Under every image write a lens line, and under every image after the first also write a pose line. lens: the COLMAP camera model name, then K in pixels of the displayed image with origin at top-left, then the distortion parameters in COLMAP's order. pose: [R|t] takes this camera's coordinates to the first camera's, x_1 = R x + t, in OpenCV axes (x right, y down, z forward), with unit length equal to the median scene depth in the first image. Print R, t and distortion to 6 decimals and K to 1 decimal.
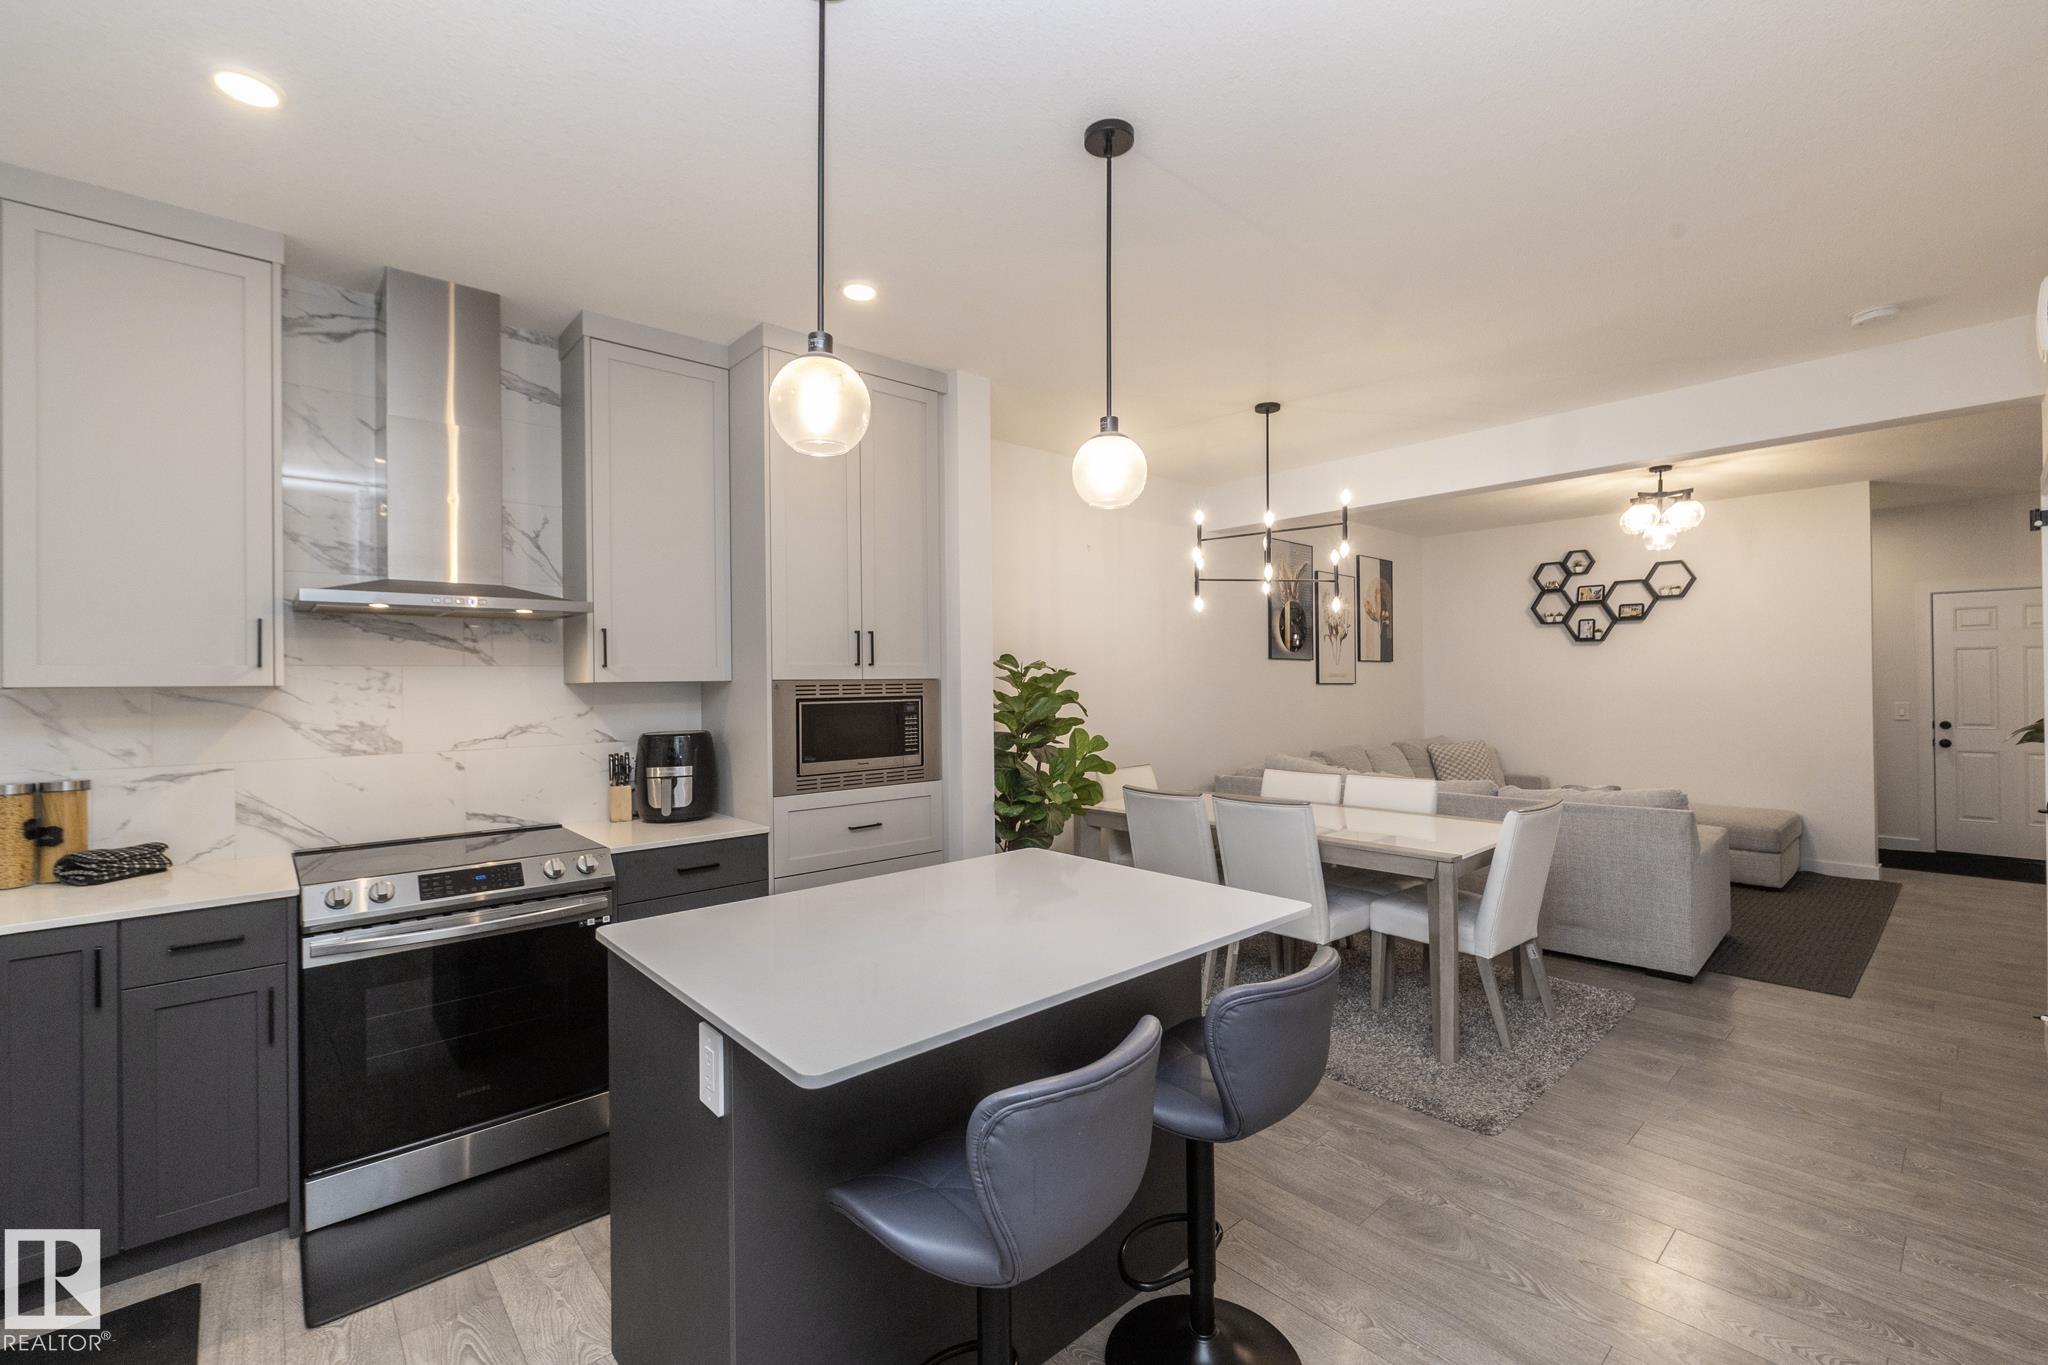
lens RADIAL K [[866.7, 0, 1024.7], [0, 866.7, 676.8], [0, 0, 1]] dist [-0.001119, -0.001143]
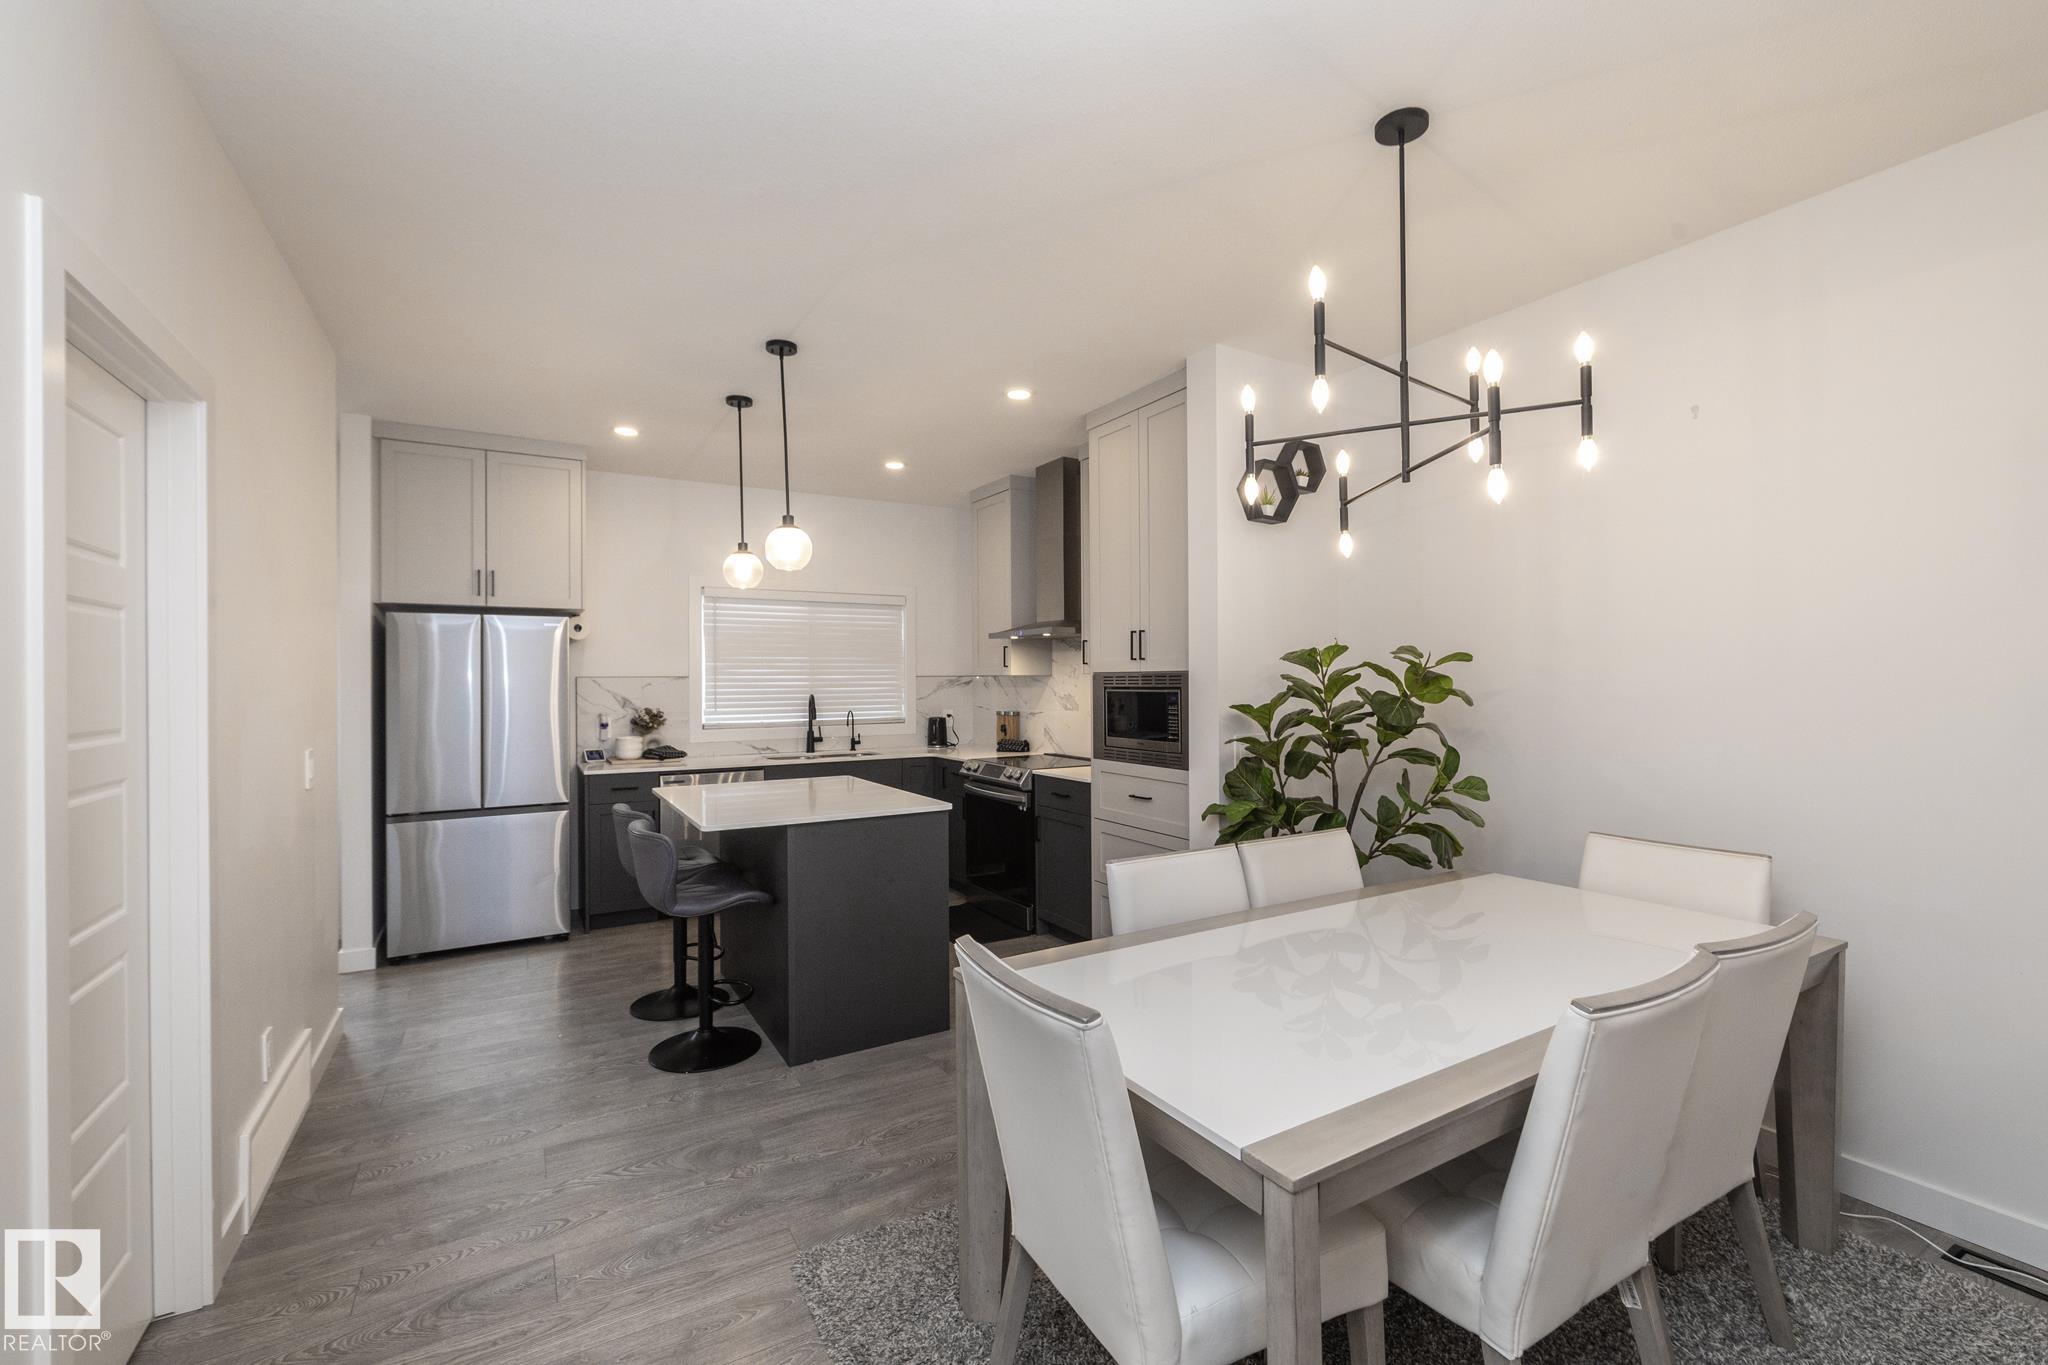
lens RADIAL K [[866.7, 0, 1024.7], [0, 866.7, 676.8], [0, 0, 1]] dist [-0.001119, -0.001143]
pose [[-0.191210, 0.009403, -0.981504, 1.043344], [0.013099, 0.999890, 0.007027, -0.000439], [0.981462, -0.011514, -0.191312, 1.126033]]
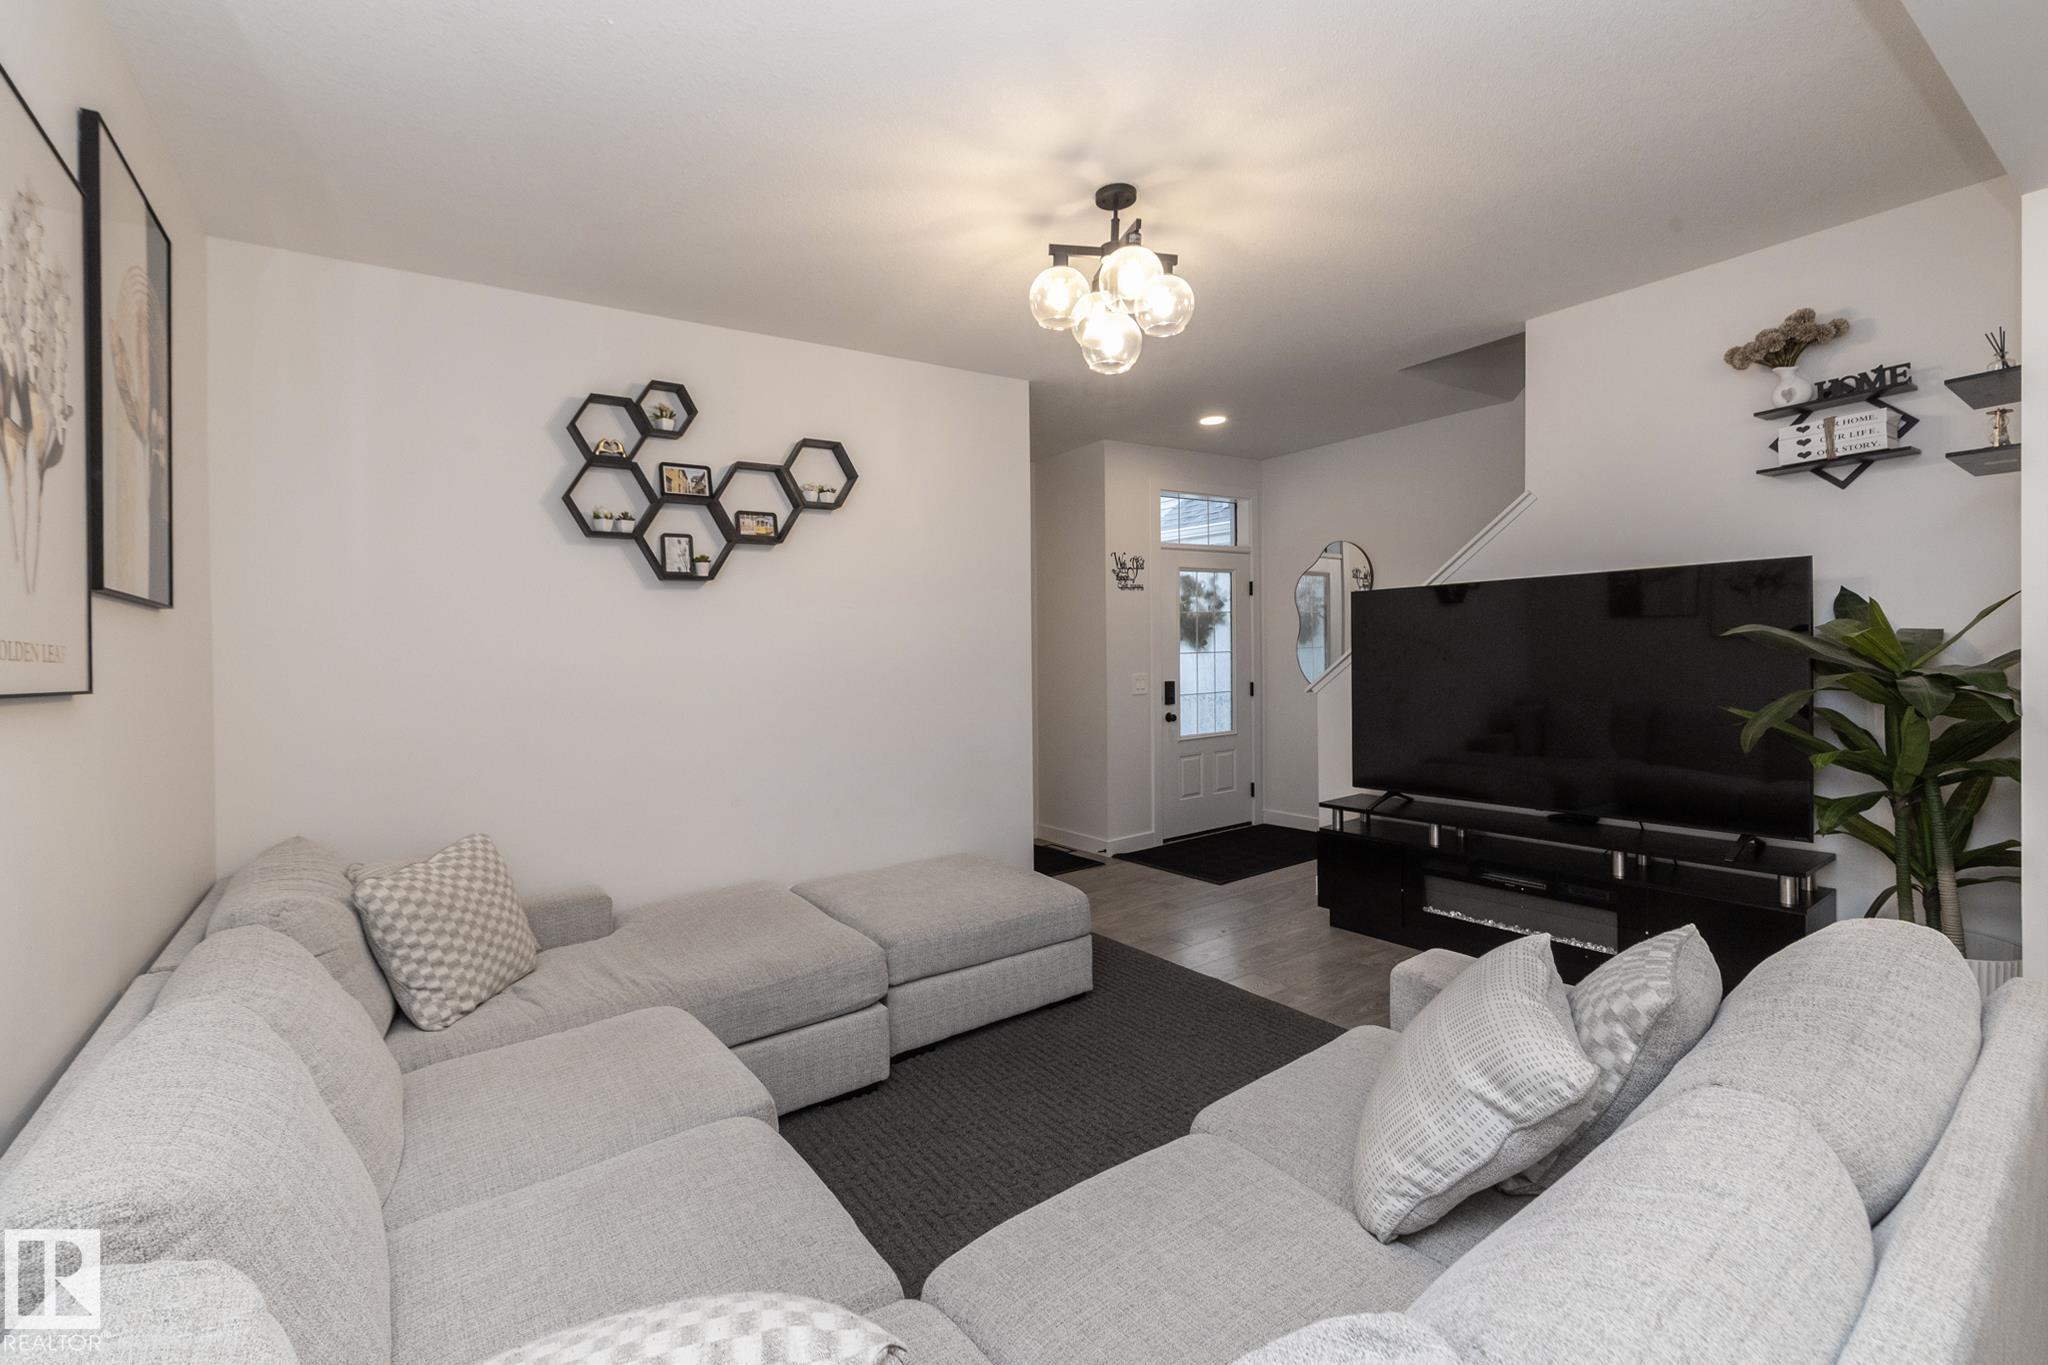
lens RADIAL K [[866.7, 0, 1024.7], [0, 866.7, 676.8], [0, 0, 1]] dist [-0.001119, -0.001143]
pose [[0.122445, -0.026743, 0.992115, 0.426607], [0.030235, 0.999273, 0.023204, 0.016659], [-0.992015, 0.027156, 0.123165, 1.655617]]
